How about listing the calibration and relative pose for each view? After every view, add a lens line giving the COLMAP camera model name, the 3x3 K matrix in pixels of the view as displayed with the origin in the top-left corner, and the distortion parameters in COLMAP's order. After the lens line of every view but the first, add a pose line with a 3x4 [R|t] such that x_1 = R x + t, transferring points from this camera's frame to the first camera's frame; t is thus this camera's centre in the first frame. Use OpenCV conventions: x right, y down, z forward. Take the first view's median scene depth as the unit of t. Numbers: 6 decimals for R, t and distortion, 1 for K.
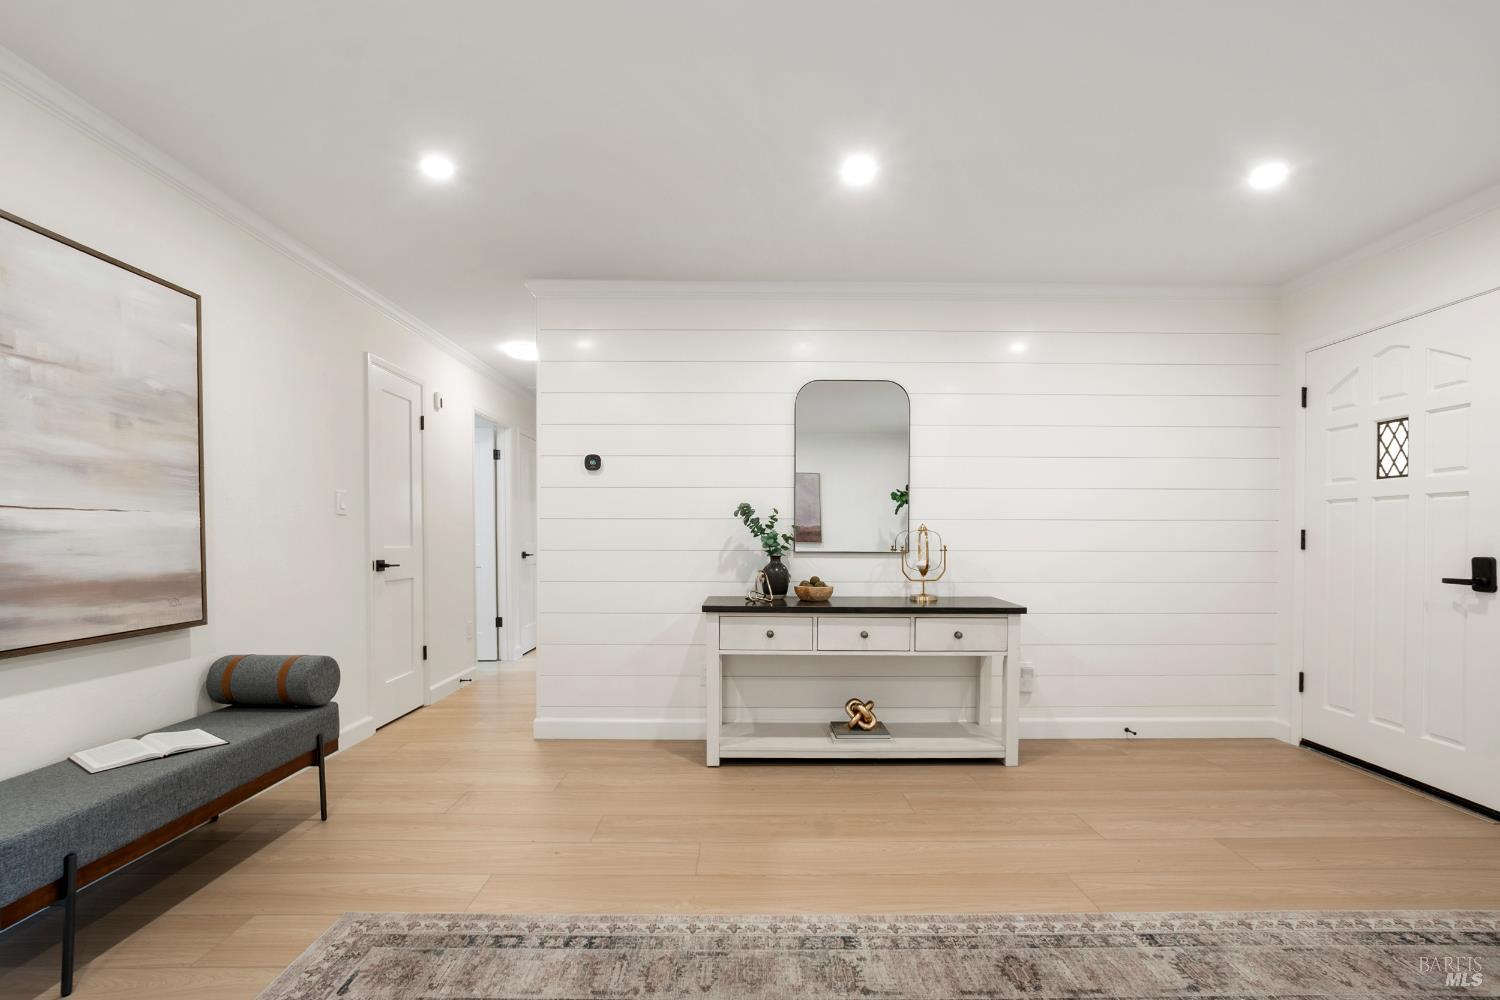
lens RADIAL K [[670.0, 0, 759.8], [0, 670.0, 540.8], [0, 0, 1]] dist [-0.019877, 0.000070]
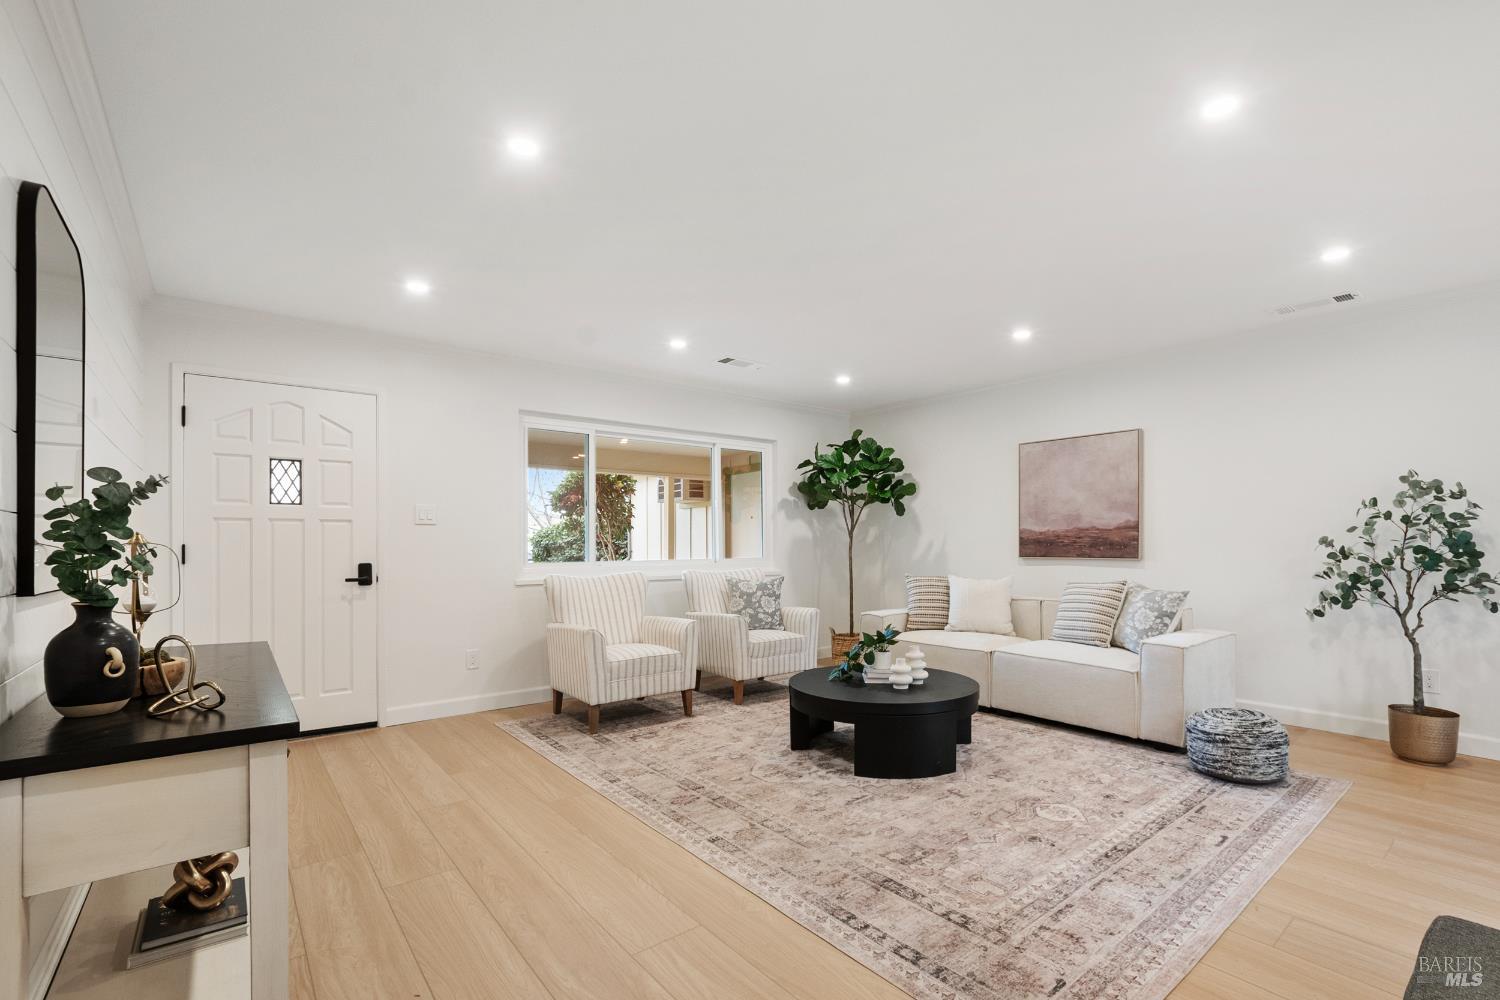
lens RADIAL K [[670.0, 0, 759.8], [0, 670.0, 540.8], [0, 0, 1]] dist [-0.019877, 0.000070]
pose [[-0.623206, 0.006798, 0.782028, -1.010501], [0.009676, 0.999953, -0.000981, -0.024424], [-0.781998, 0.006955, -0.623242, 1.762672]]
